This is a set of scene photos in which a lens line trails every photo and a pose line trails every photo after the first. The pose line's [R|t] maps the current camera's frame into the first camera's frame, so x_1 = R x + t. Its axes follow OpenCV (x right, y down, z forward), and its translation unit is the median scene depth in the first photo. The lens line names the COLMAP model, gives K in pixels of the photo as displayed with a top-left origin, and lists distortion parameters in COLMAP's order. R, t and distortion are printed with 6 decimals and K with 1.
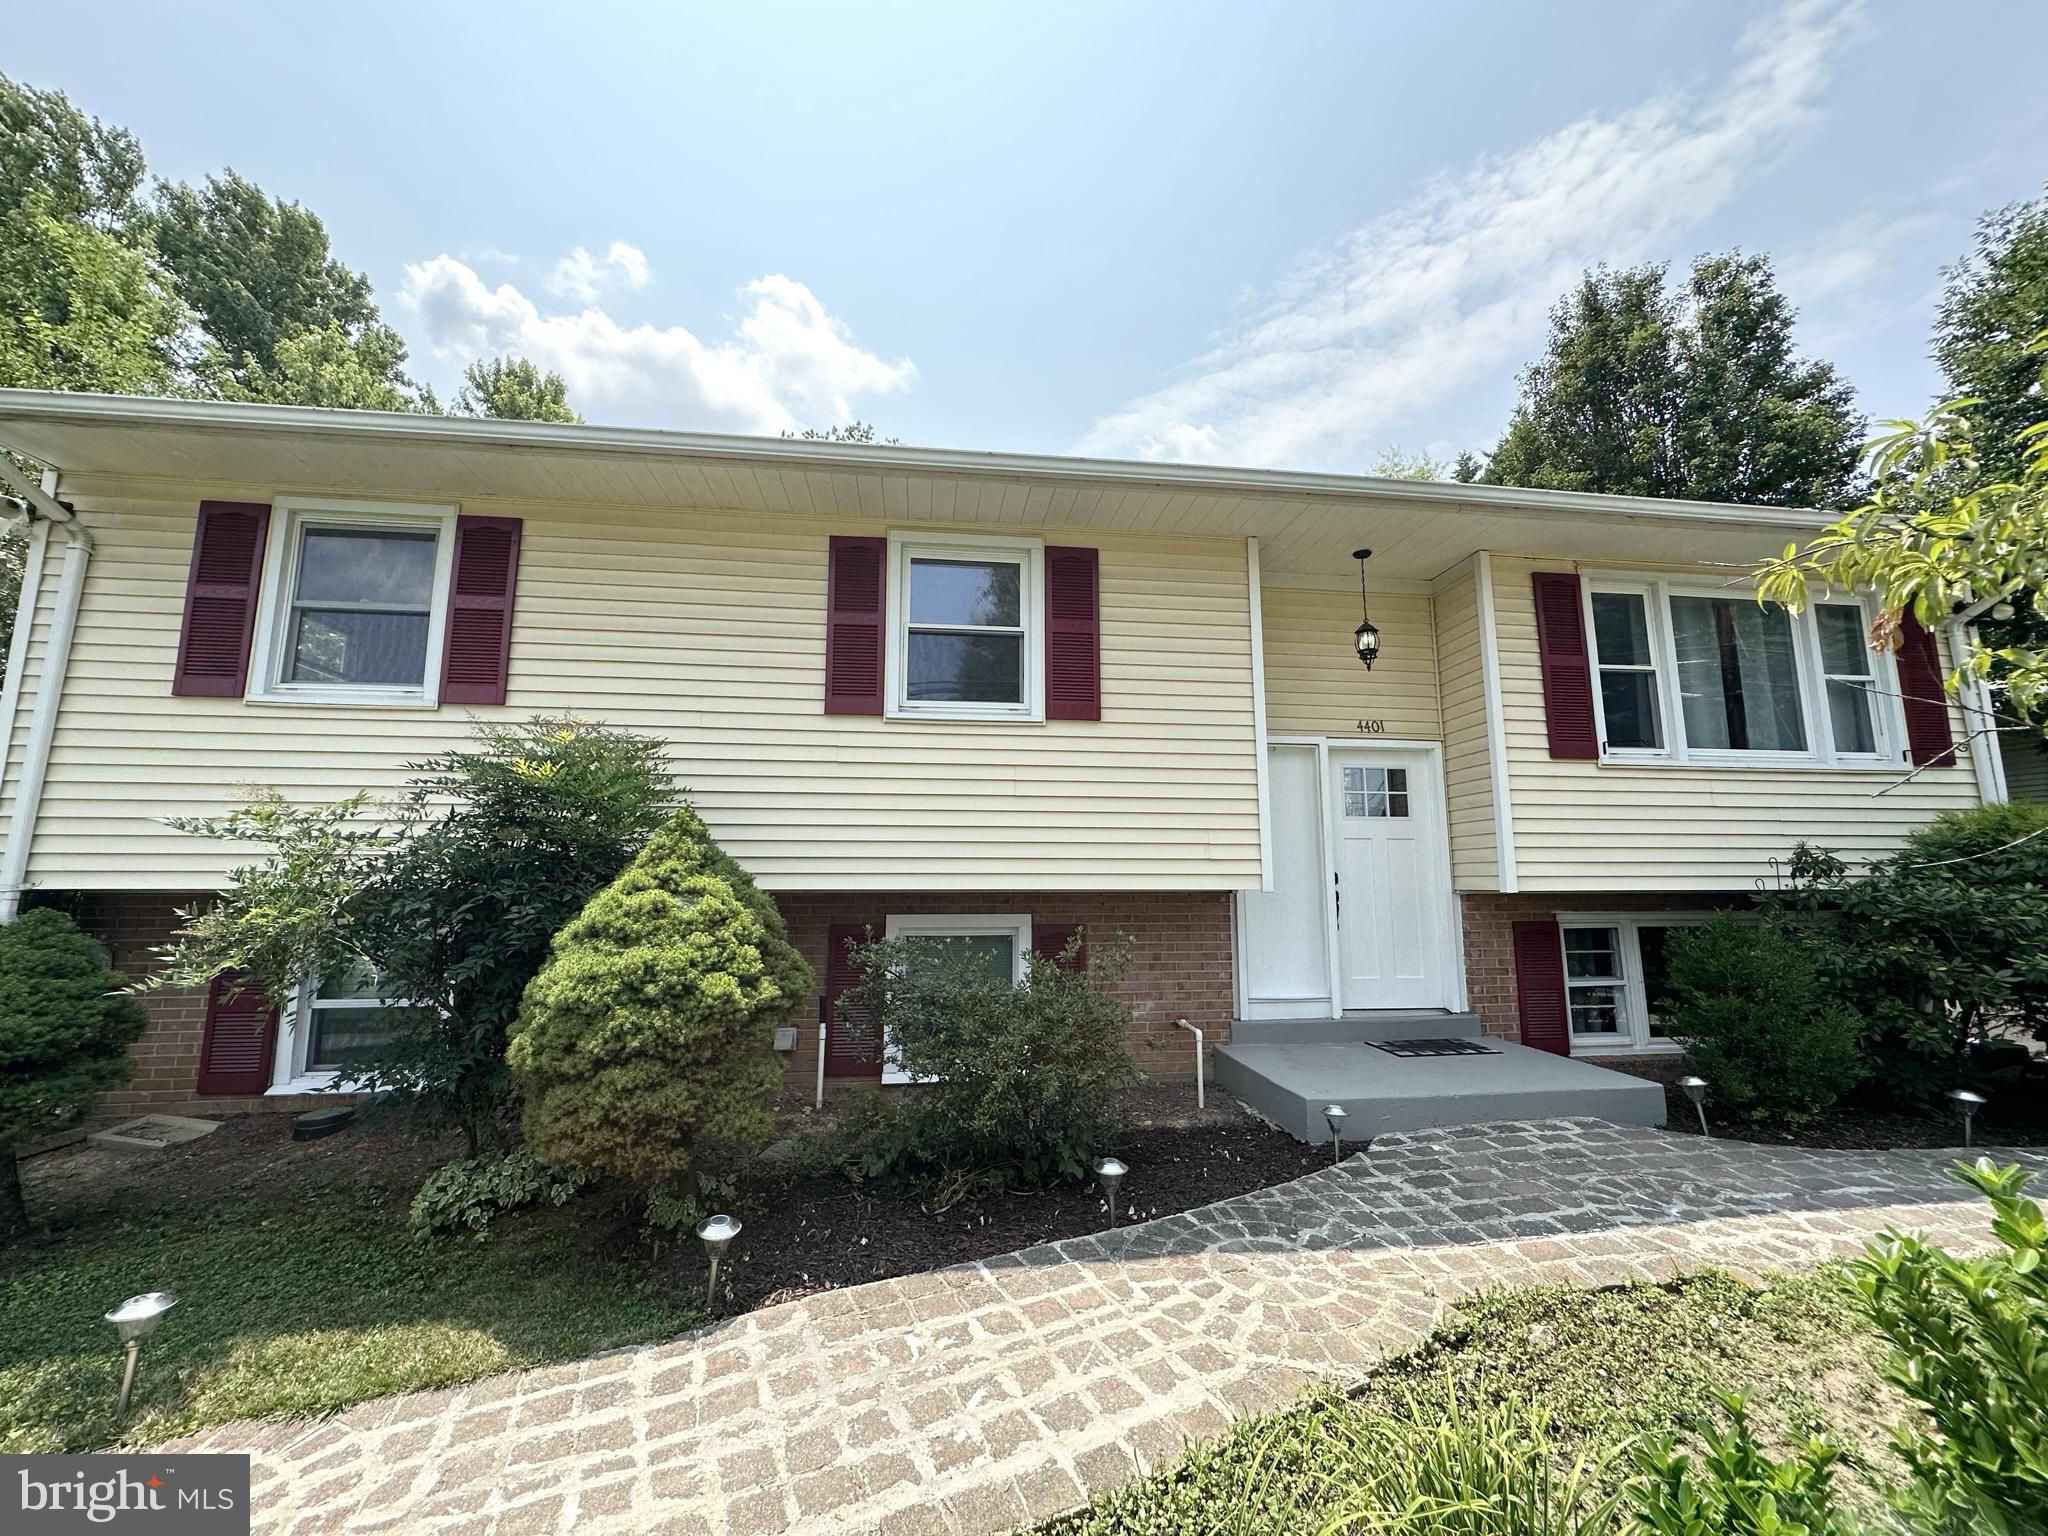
lens RADIAL K [[820.3, 0, 1024.0], [0, 820.3, 768.0], [0, 0, 1]] dist [0.001146, 0.001072]
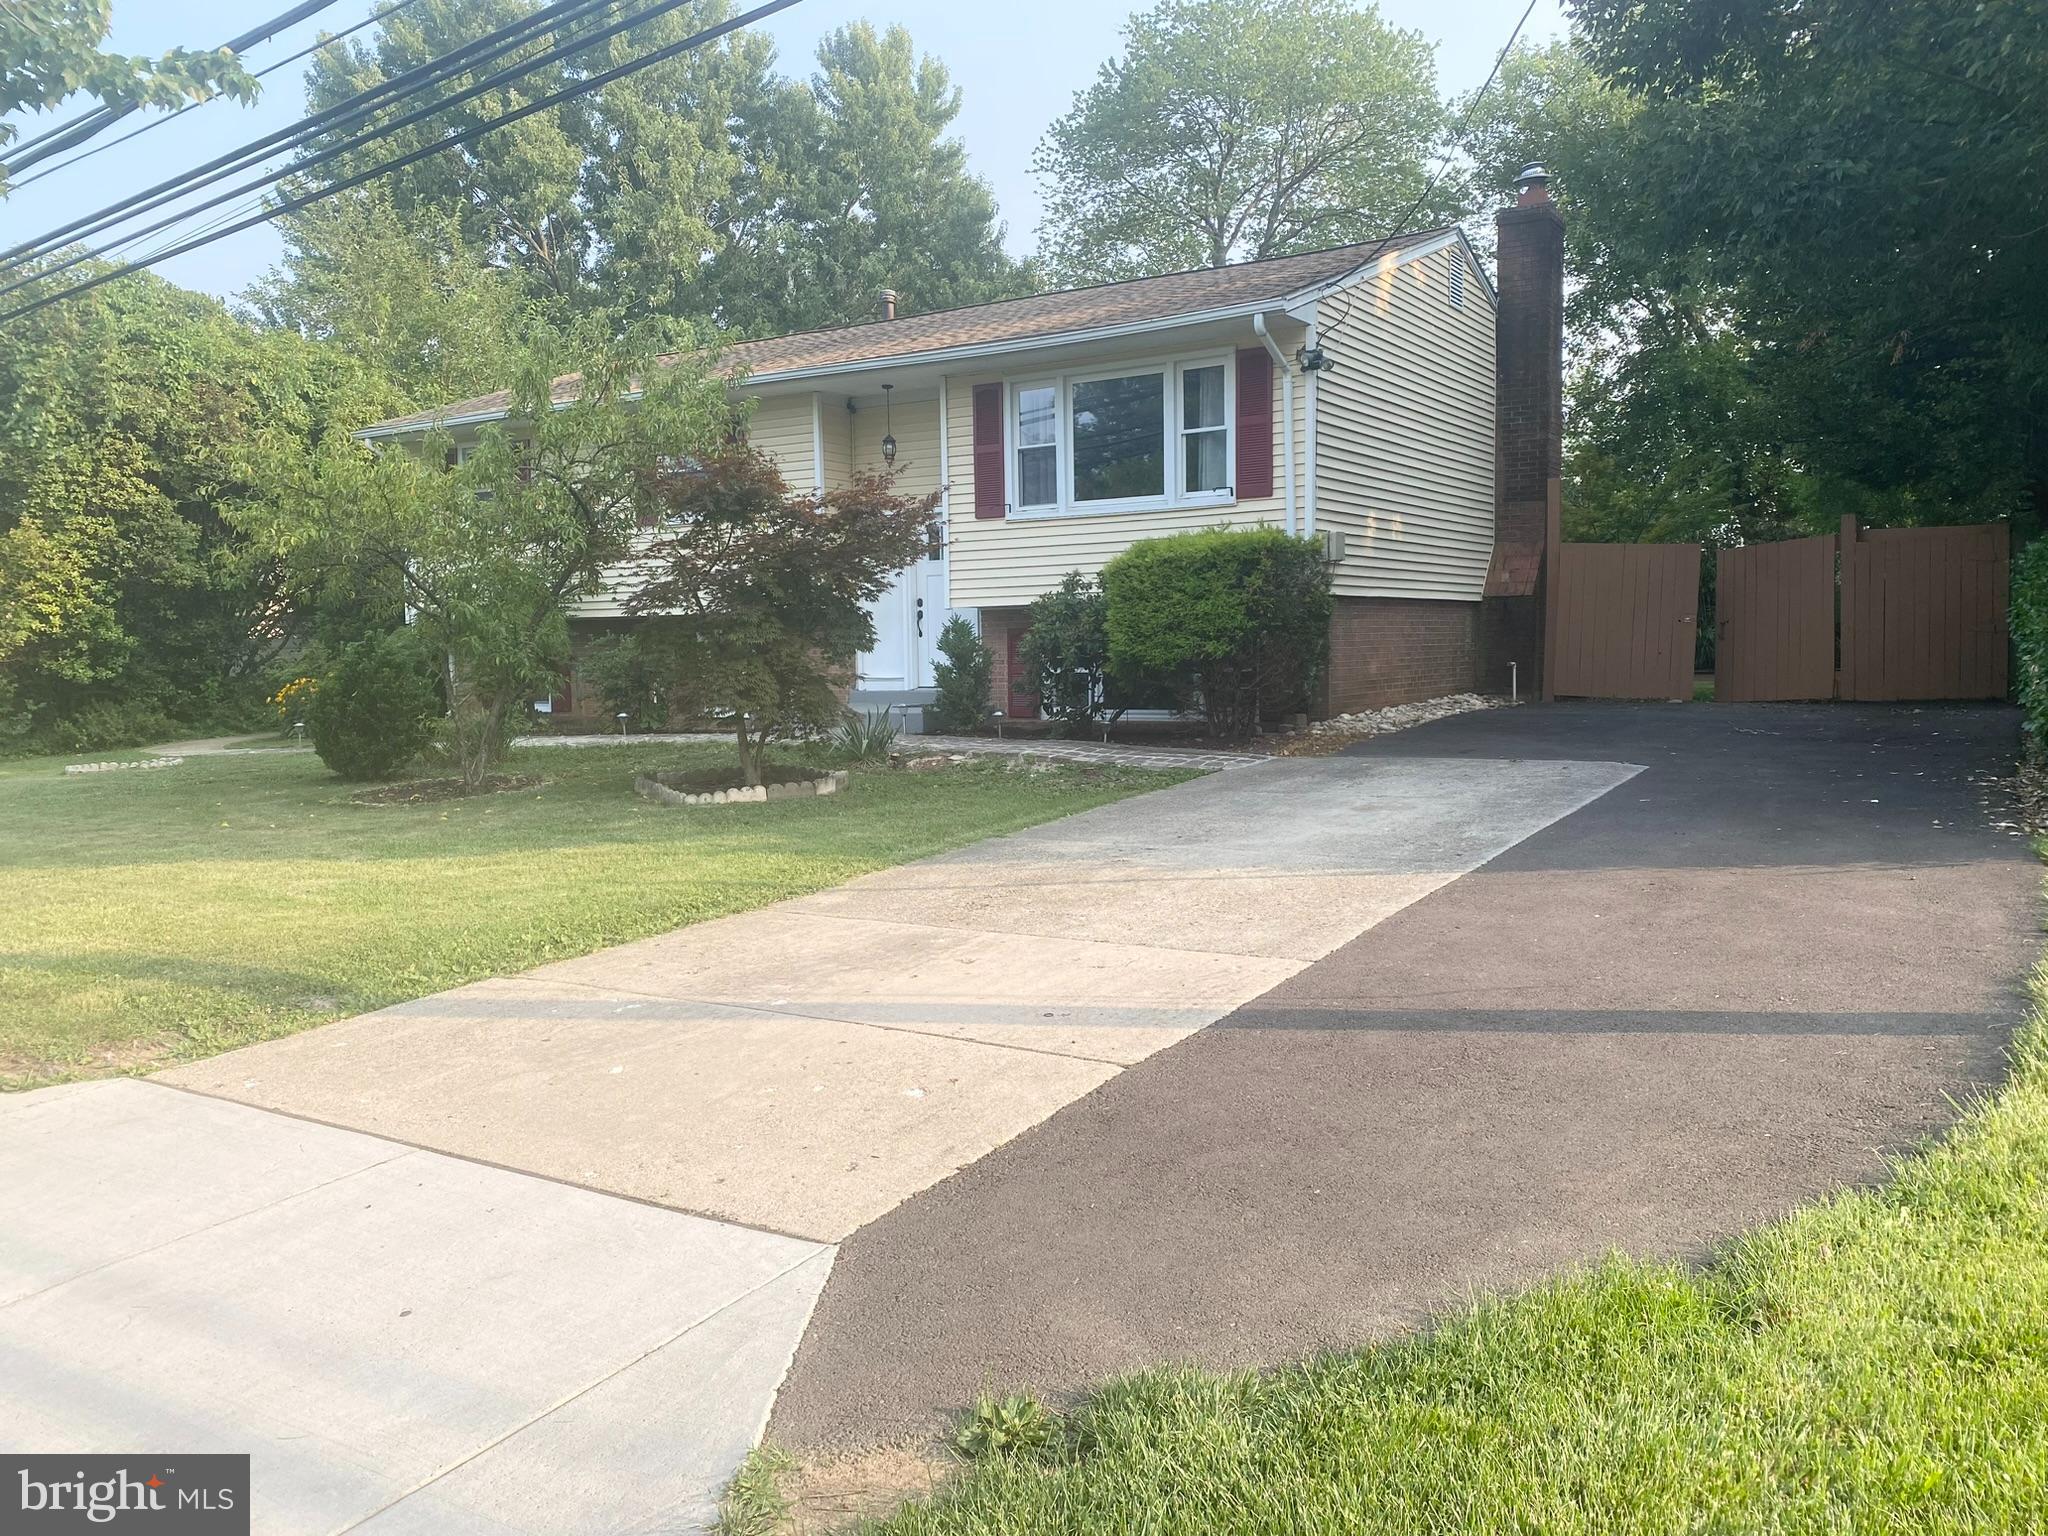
lens RADIAL K [[1559.9, 0, 1024.0], [0, 1559.9, 768.0], [0, 0, 1]] dist [0.000127, -0.000011]
pose [[0.762966, 0.032755, -0.645608, 2.497683], [0.115505, 0.975736, 0.186005, -0.085311], [0.636036, -0.216487, 0.740670, -1.128992]]
